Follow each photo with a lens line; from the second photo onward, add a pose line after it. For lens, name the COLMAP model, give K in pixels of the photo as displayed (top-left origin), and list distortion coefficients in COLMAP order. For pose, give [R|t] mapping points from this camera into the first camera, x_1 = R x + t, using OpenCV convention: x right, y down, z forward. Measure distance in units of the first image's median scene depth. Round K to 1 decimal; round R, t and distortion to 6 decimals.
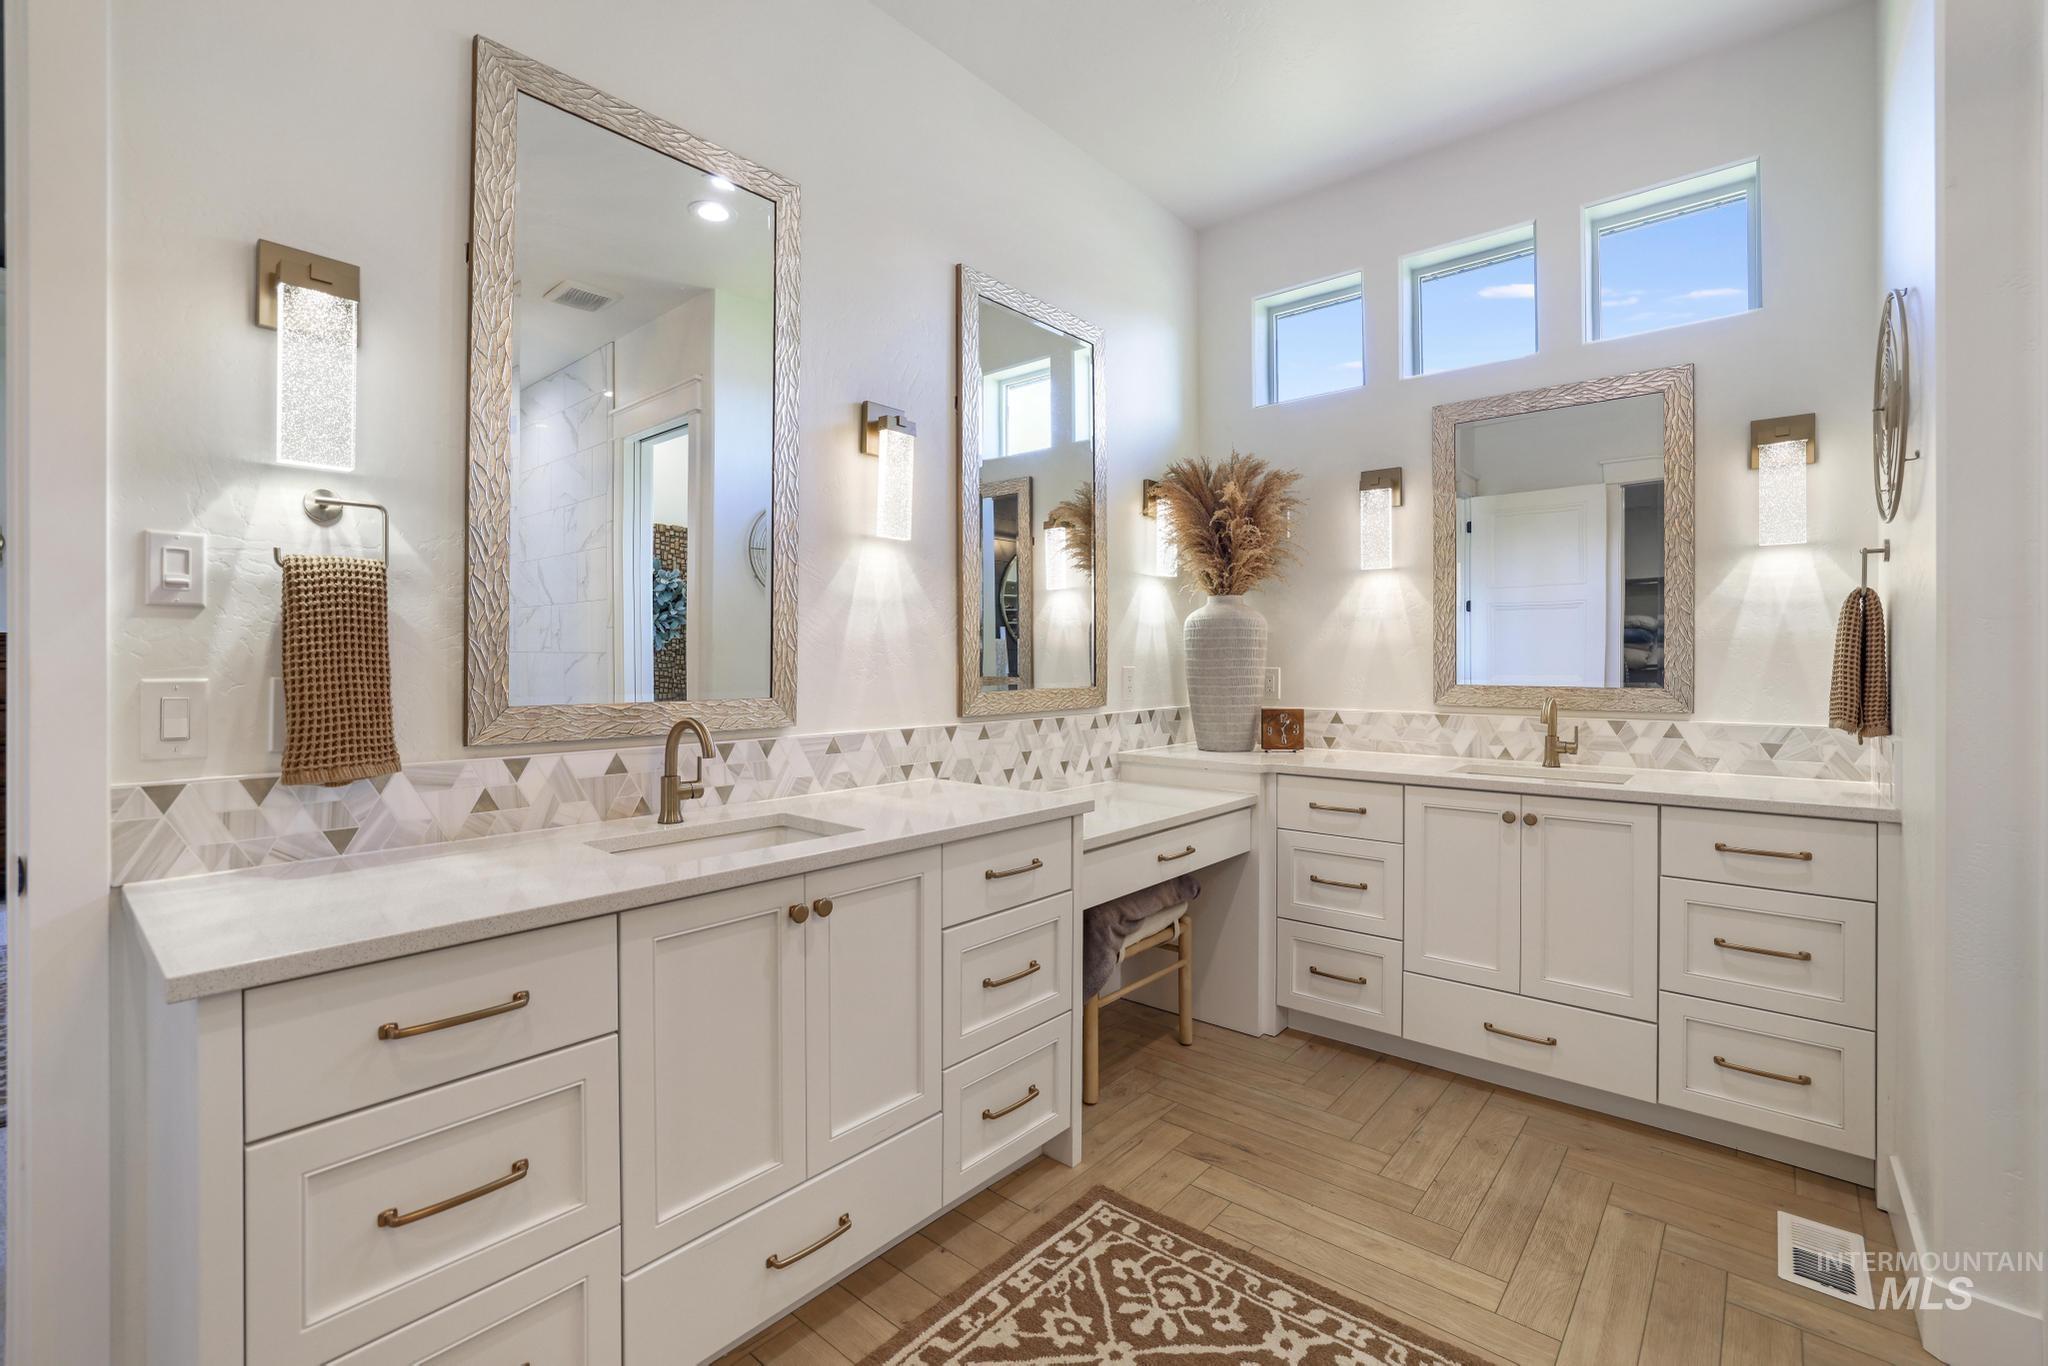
lens RADIAL K [[884.8, 0, 999.4], [0, 884.8, 665.4], [0, 0, 1]] dist [-0.048863, 0.018900]
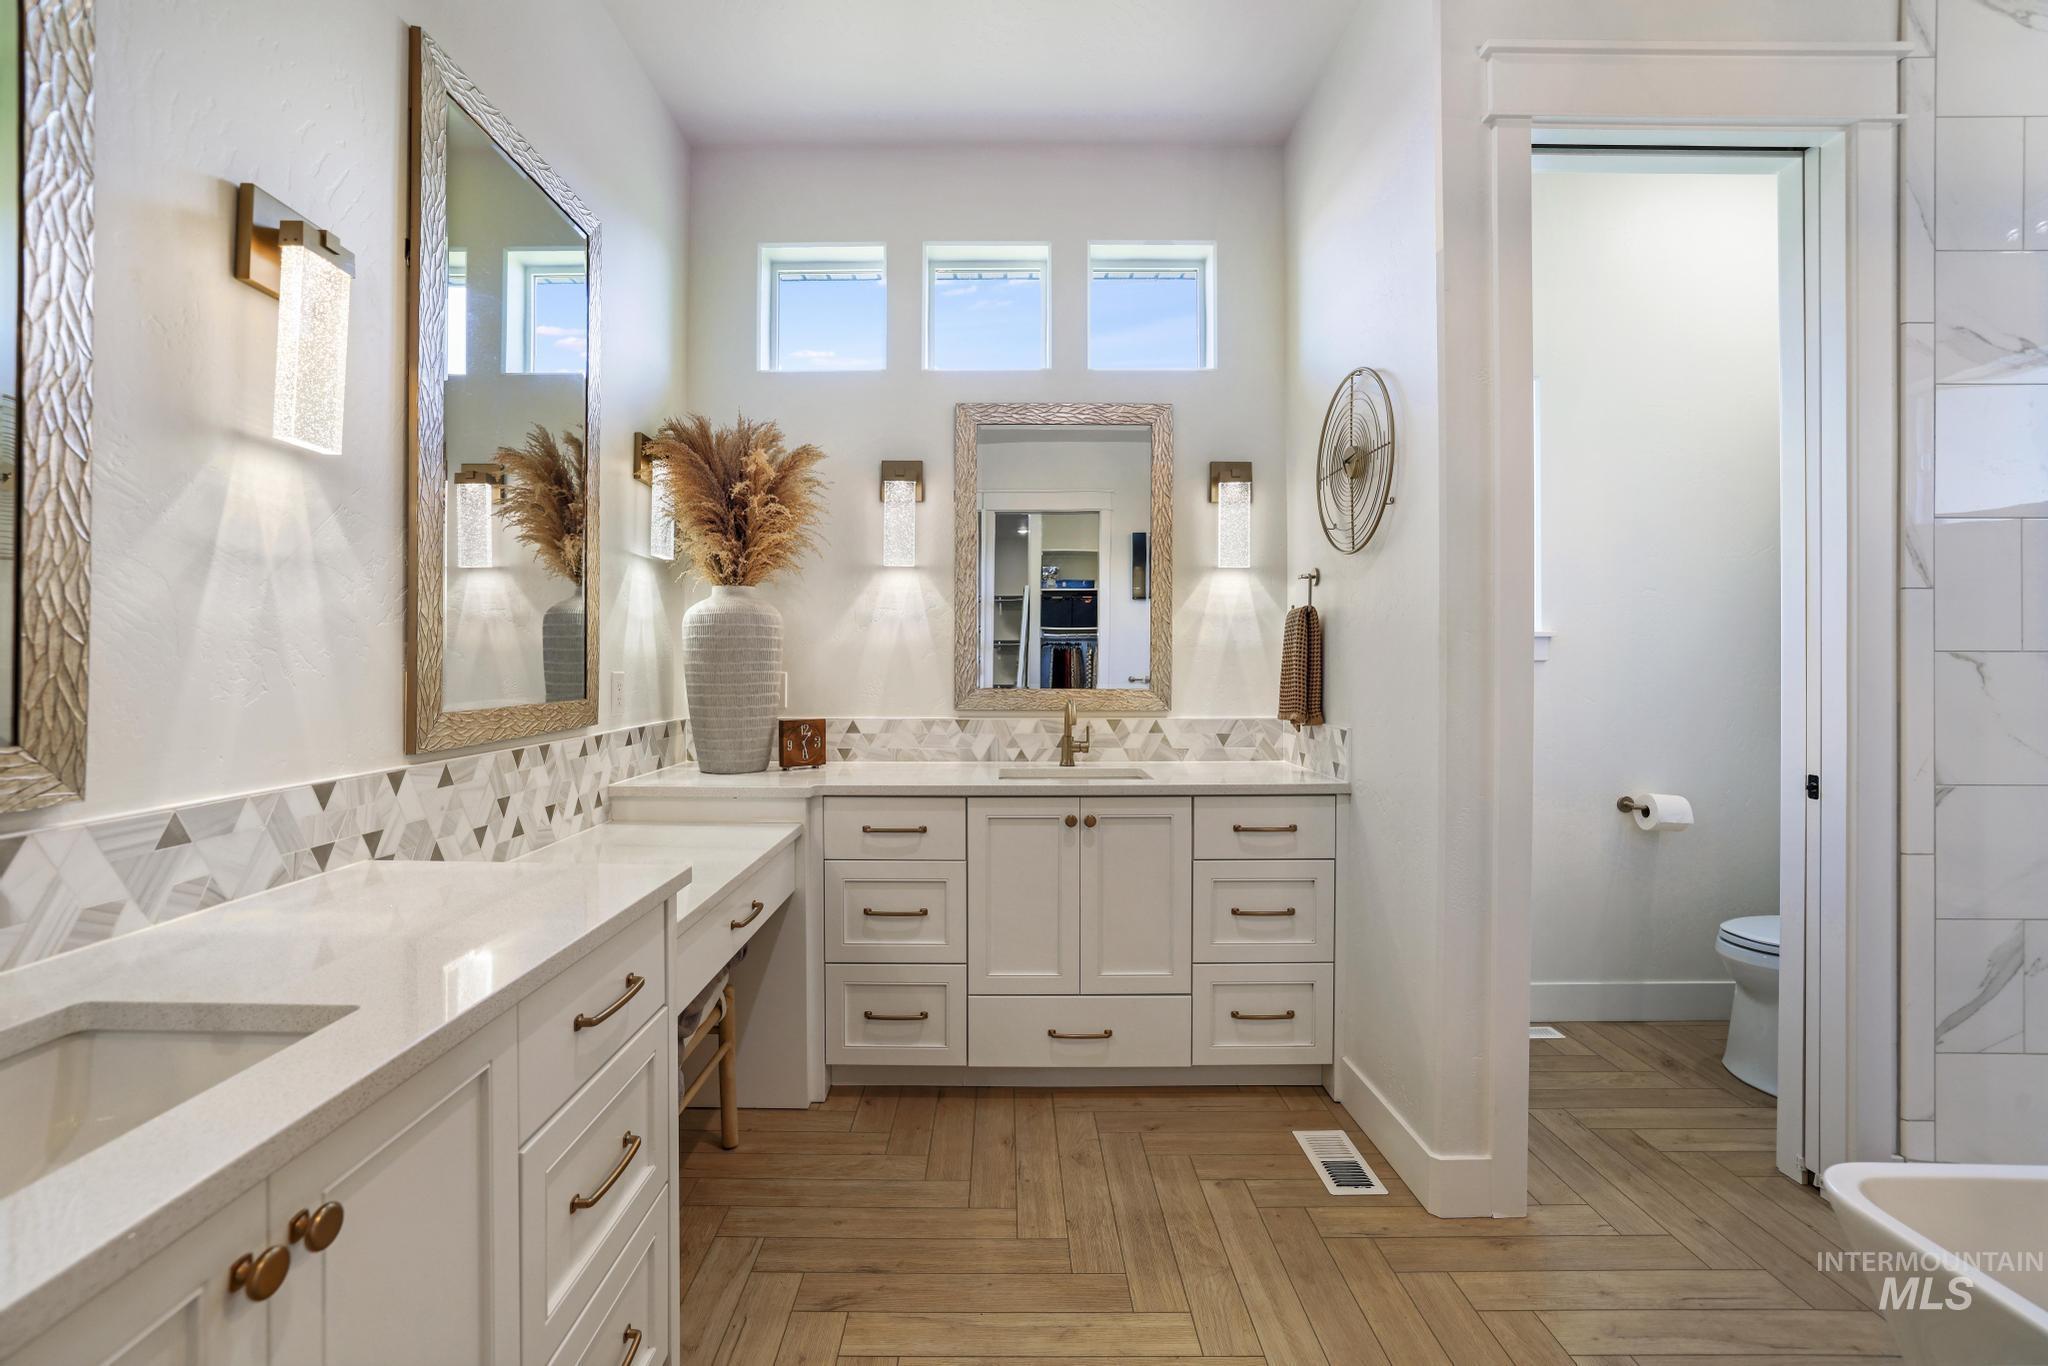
lens RADIAL K [[884.8, 0, 999.4], [0, 884.8, 665.4], [0, 0, 1]] dist [-0.048863, 0.018900]
pose [[0.754199, -0.000489, 0.656646, -0.129652], [0.002650, 0.999994, -0.002299, -0.001998], [-0.656641, 0.003474, 0.754196, 0.260195]]
